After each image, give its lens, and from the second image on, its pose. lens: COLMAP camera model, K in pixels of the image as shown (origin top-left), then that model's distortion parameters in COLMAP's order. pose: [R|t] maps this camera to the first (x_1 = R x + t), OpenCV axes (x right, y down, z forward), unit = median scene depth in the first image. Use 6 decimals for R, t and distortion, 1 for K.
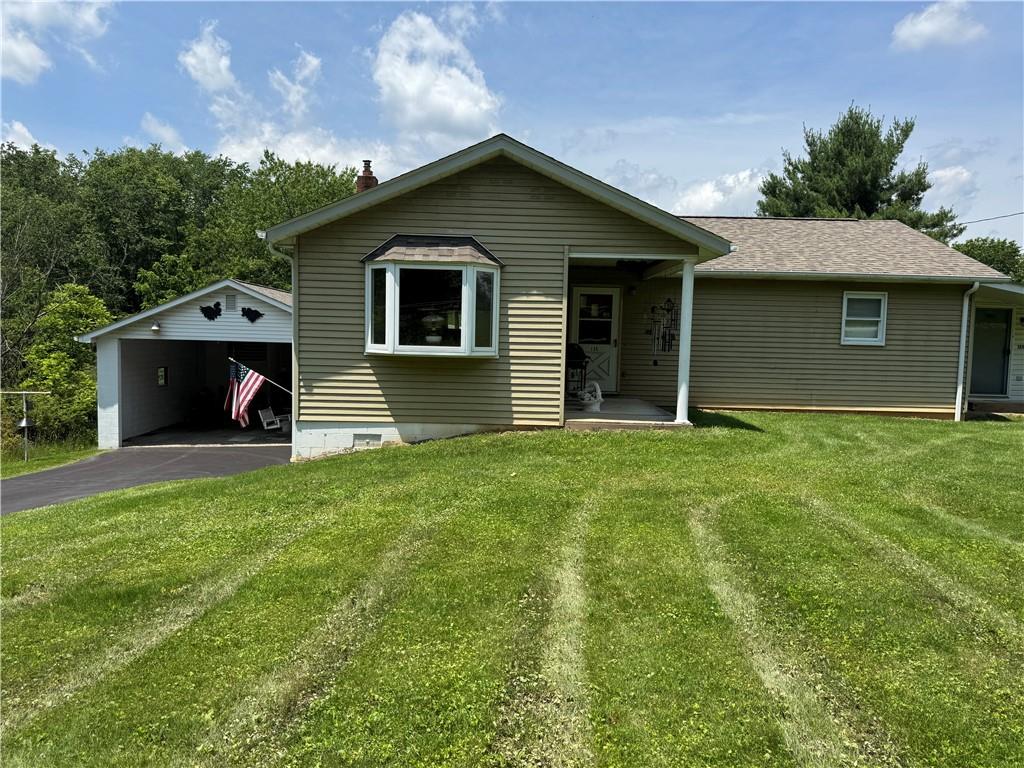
lens RADIAL K [[743.5, 0, 512.0], [0, 743.5, 384.0], [0, 0, 1]] dist [0.101053, -0.170716]
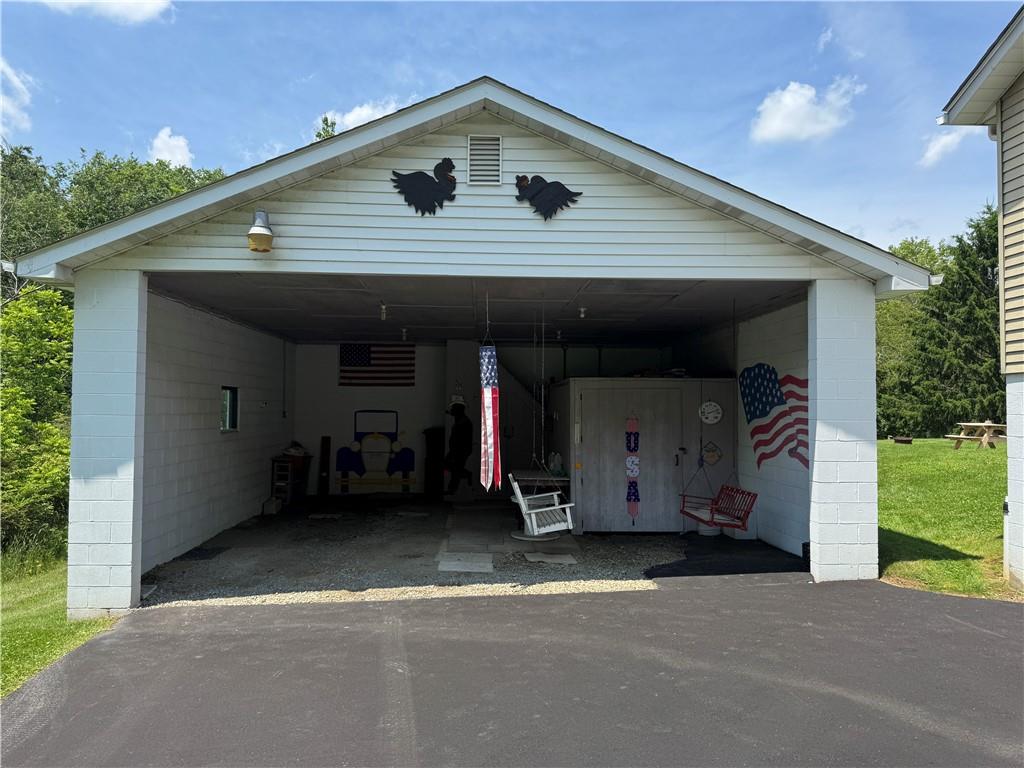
lens RADIAL K [[743.5, 0, 512.0], [0, 743.5, 384.0], [0, 0, 1]] dist [0.101053, -0.170716]
pose [[0.999850, -0.003906, 0.016890, -0.368082], [0.005749, 0.993862, -0.110474, 0.027914], [-0.016354, 0.110554, 0.993735, 0.679057]]
